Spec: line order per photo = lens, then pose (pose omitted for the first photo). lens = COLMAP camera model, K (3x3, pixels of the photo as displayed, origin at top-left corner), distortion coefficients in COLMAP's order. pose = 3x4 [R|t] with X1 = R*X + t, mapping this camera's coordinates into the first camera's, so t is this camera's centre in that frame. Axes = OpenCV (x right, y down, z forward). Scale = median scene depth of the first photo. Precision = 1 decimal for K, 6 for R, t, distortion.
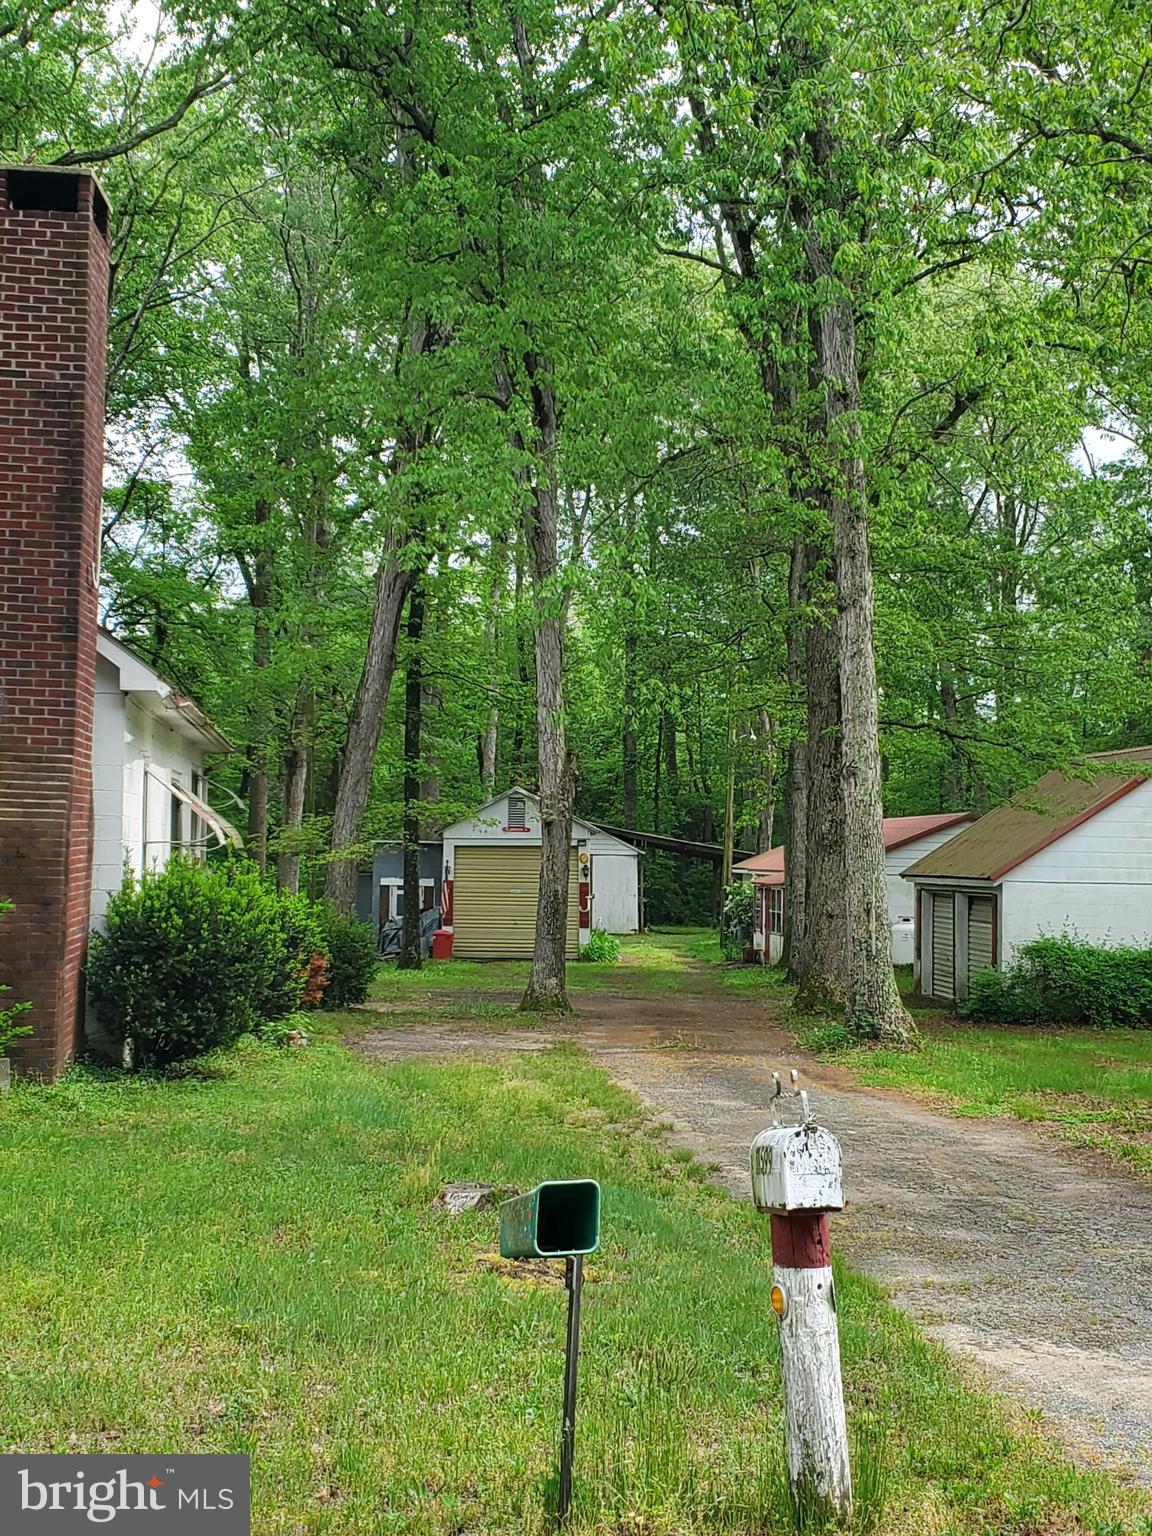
lens RADIAL K [[2231.9, 0, 557.4], [0, 2231.9, 787.9], [0, 0, 1]] dist [0.330283, -1.295281]
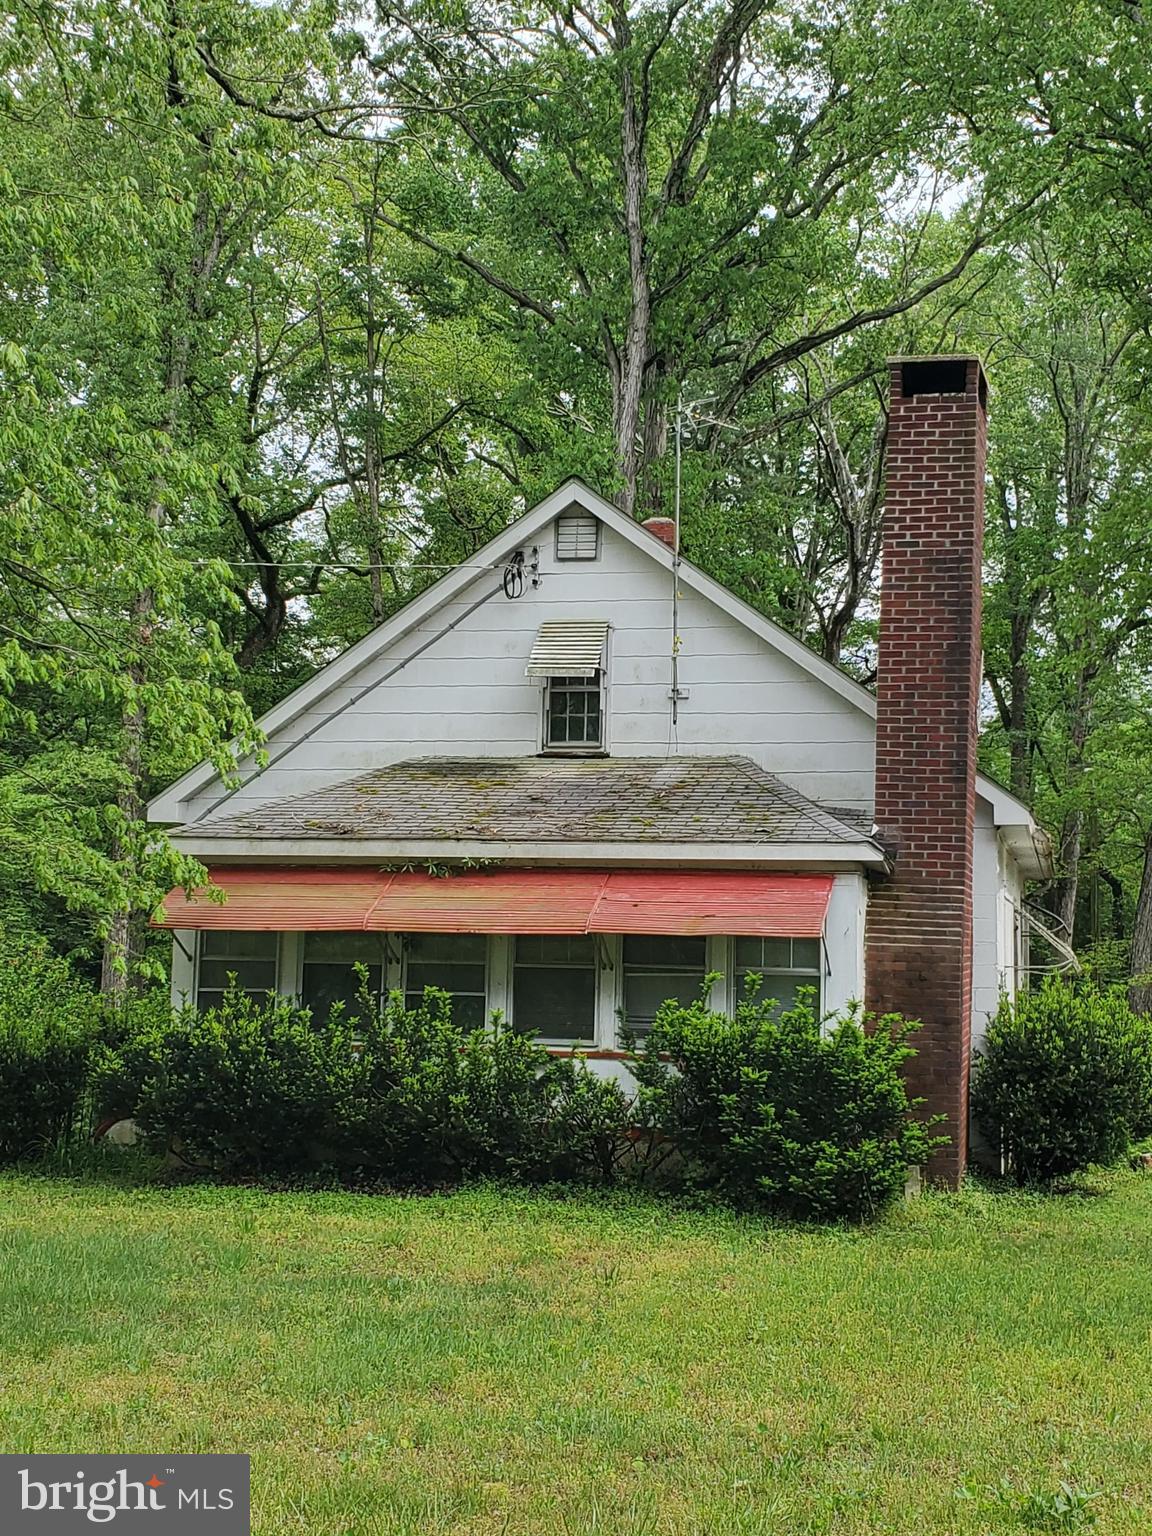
lens RADIAL K [[2231.9, 0, 557.4], [0, 2231.9, 787.9], [0, 0, 1]] dist [0.330283, -1.295281]
pose [[0.949256, -0.022853, -0.313674, -0.058576], [0.006030, 0.998496, -0.054500, -0.003981], [0.314447, 0.049843, 0.947966, -0.093261]]
